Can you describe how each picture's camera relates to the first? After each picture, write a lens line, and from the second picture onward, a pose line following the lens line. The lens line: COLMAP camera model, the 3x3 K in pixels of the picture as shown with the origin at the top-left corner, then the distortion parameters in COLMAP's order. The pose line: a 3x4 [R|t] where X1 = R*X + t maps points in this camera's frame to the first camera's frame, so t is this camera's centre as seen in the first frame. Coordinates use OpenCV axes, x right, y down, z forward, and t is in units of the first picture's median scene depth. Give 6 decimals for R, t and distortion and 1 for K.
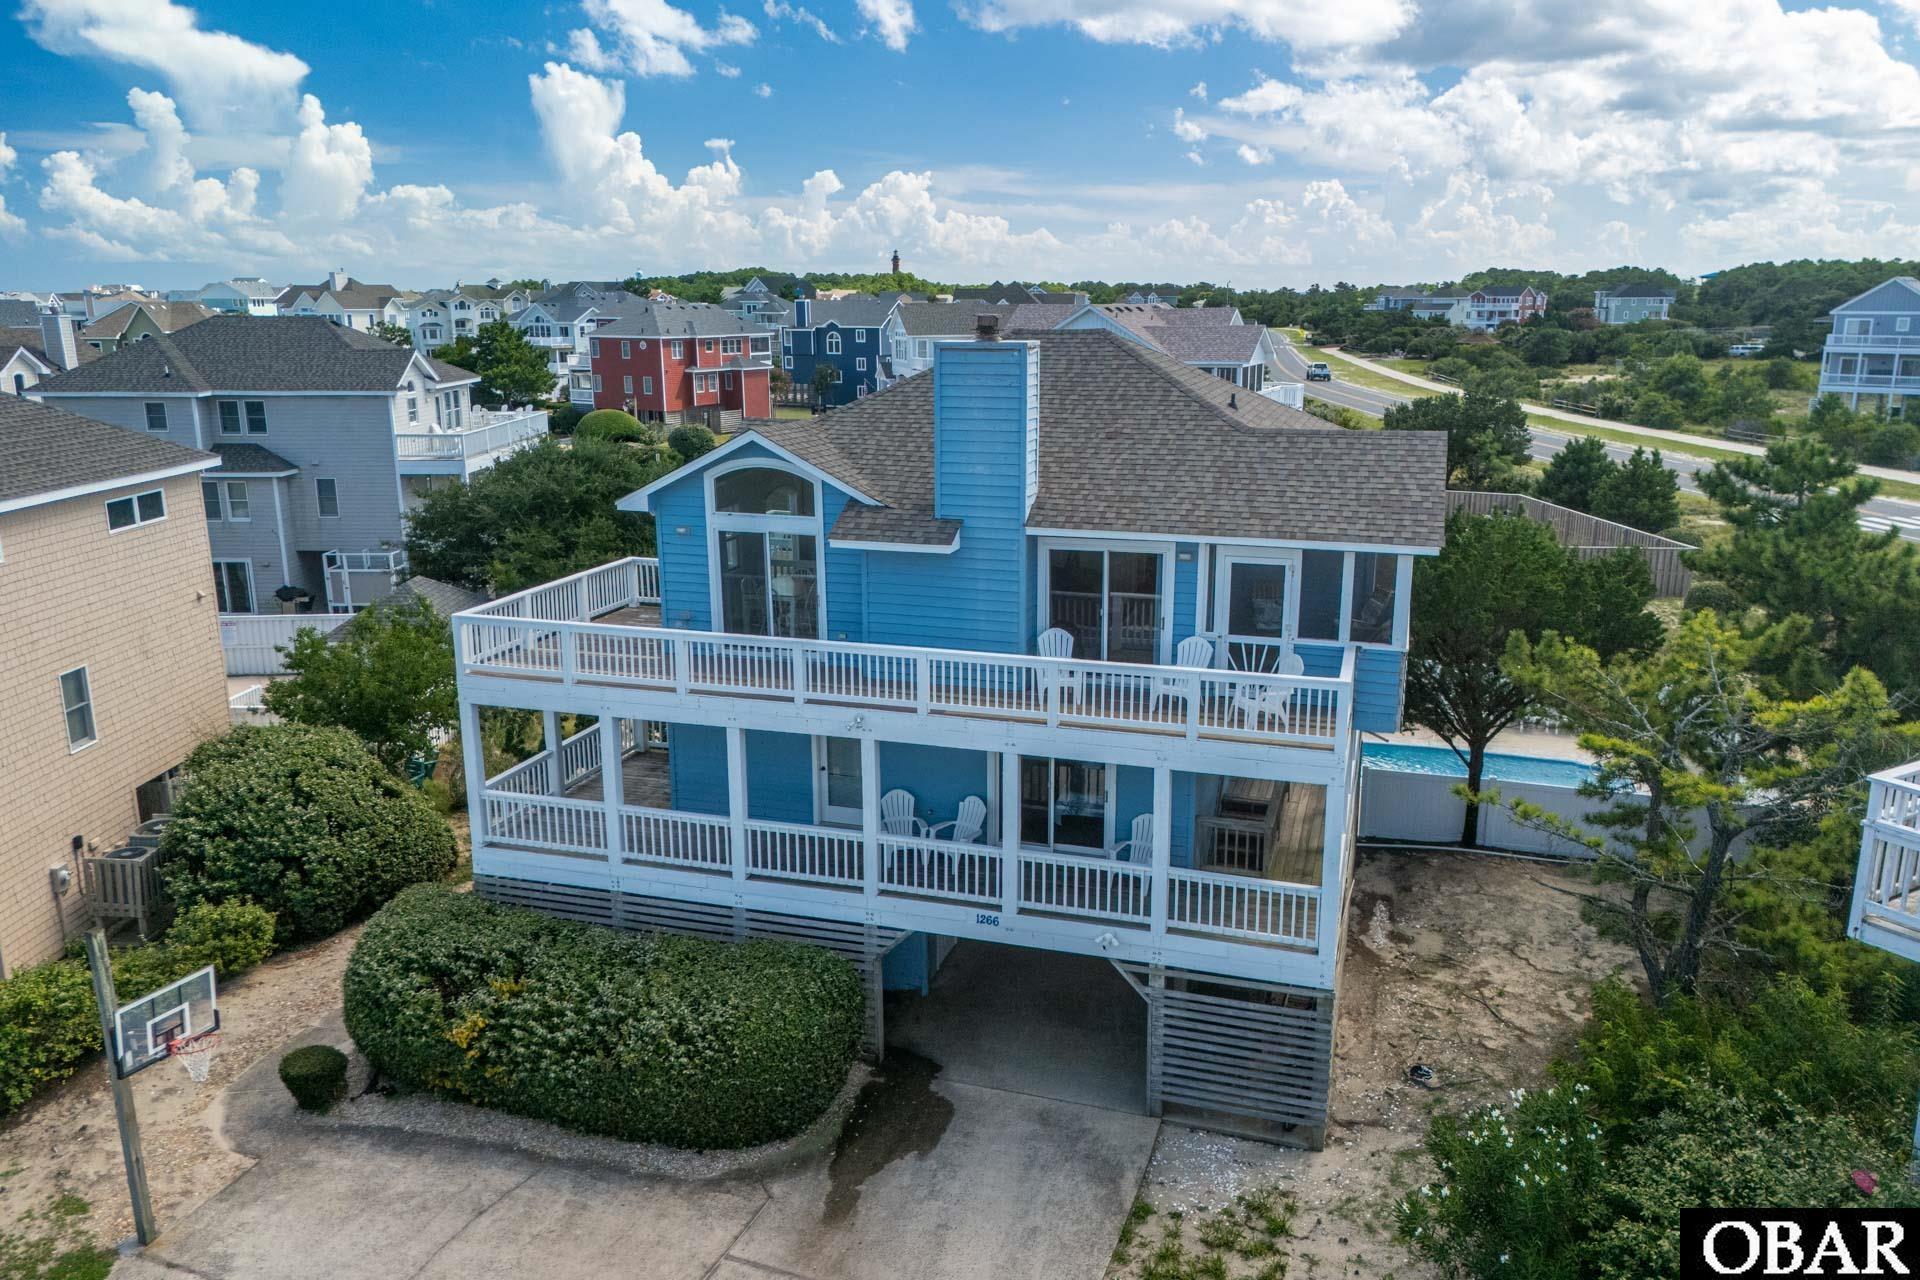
lens RADIAL K [[1419.4, 0, 960.0], [0, 1419.4, 640.0], [0, 0, 1]] dist [0.056759, -0.047704]
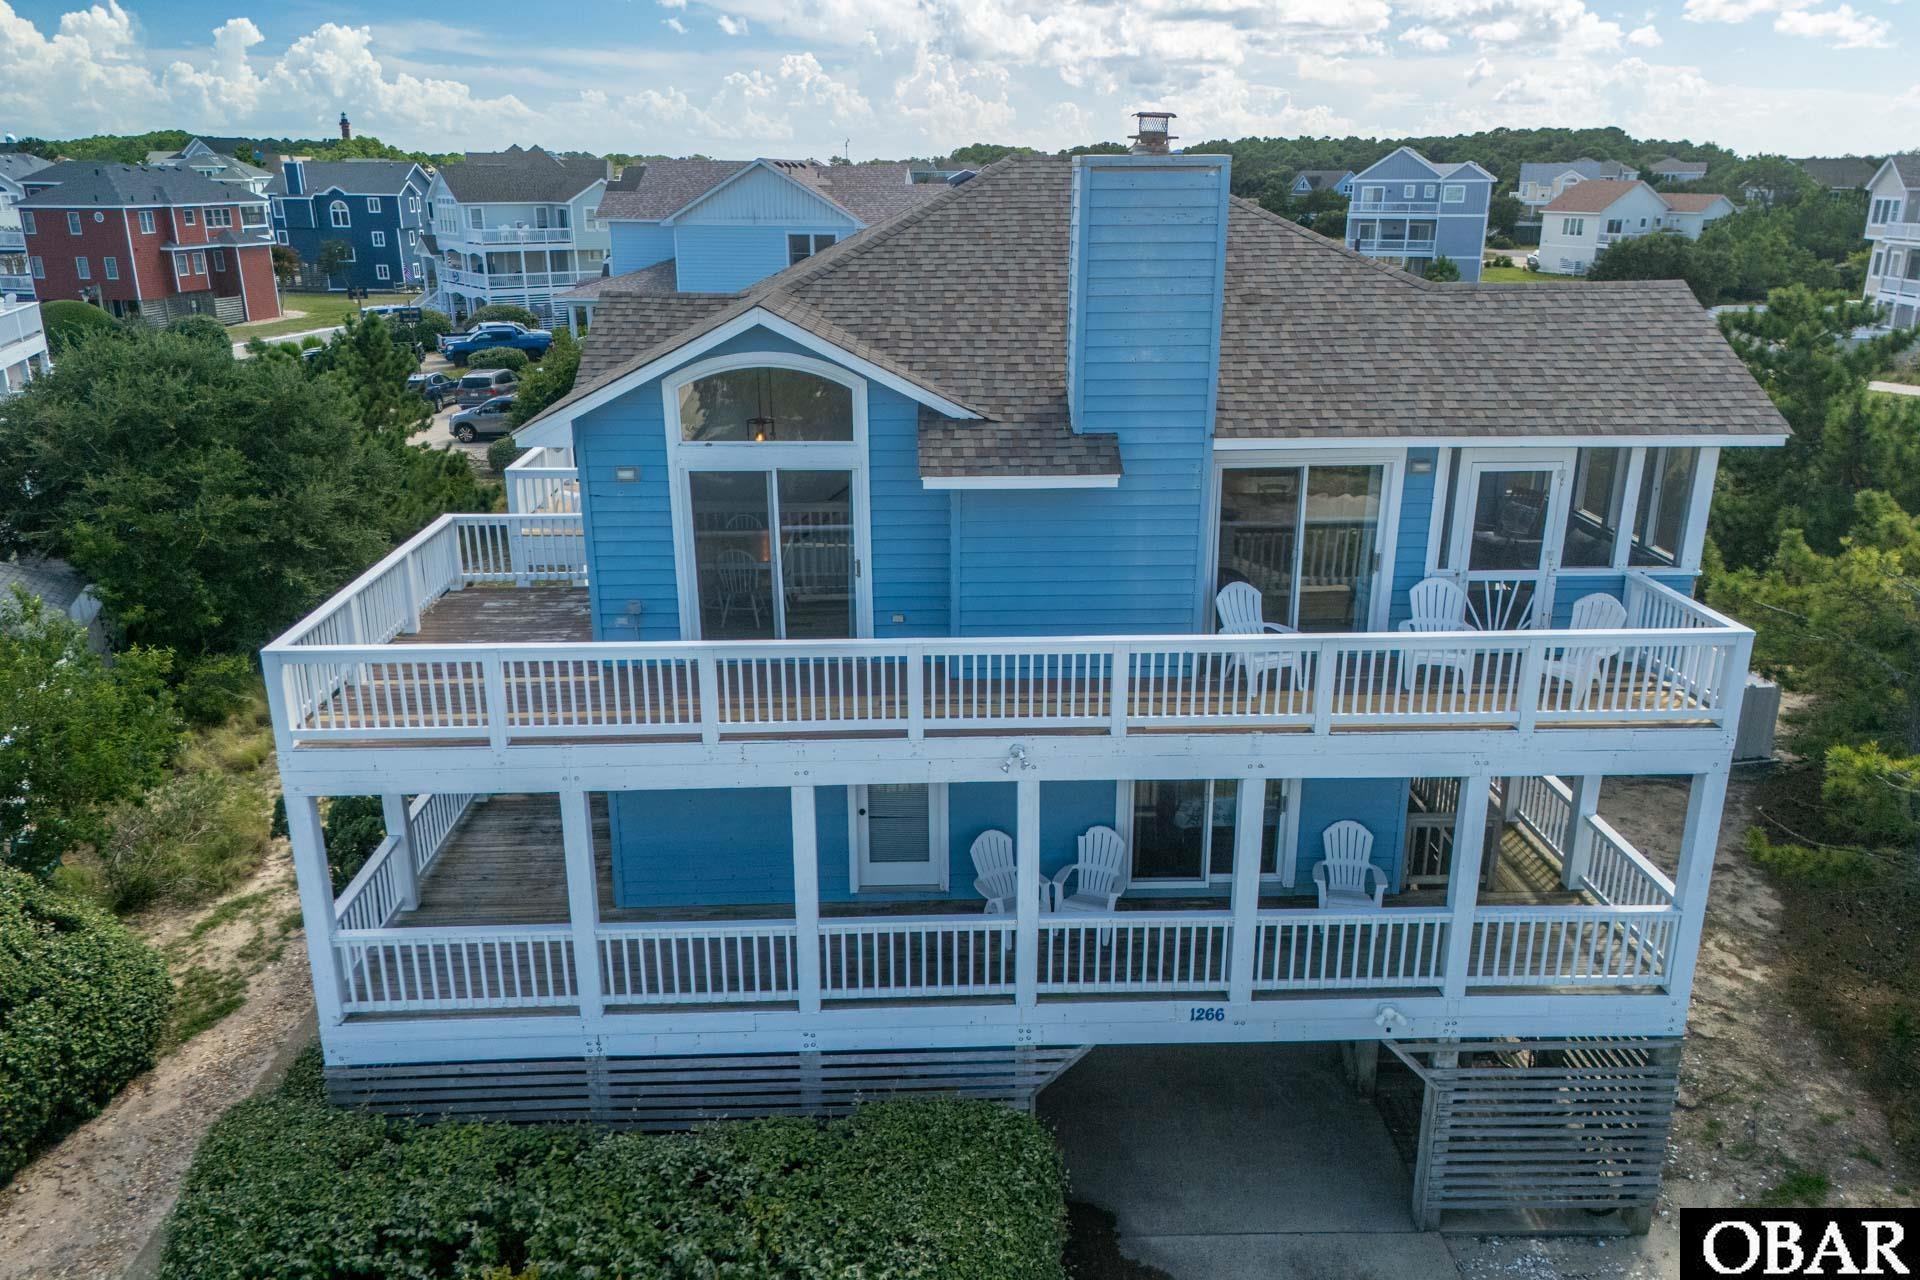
lens RADIAL K [[1419.4, 0, 960.0], [0, 1419.4, 640.0], [0, 0, 1]] dist [0.056759, -0.047704]
pose [[0.941195, -0.104138, 0.321416, -0.287362], [0.077847, 0.992559, 0.093630, -0.055944], [-0.328774, -0.063103, 0.942298, 0.383040]]
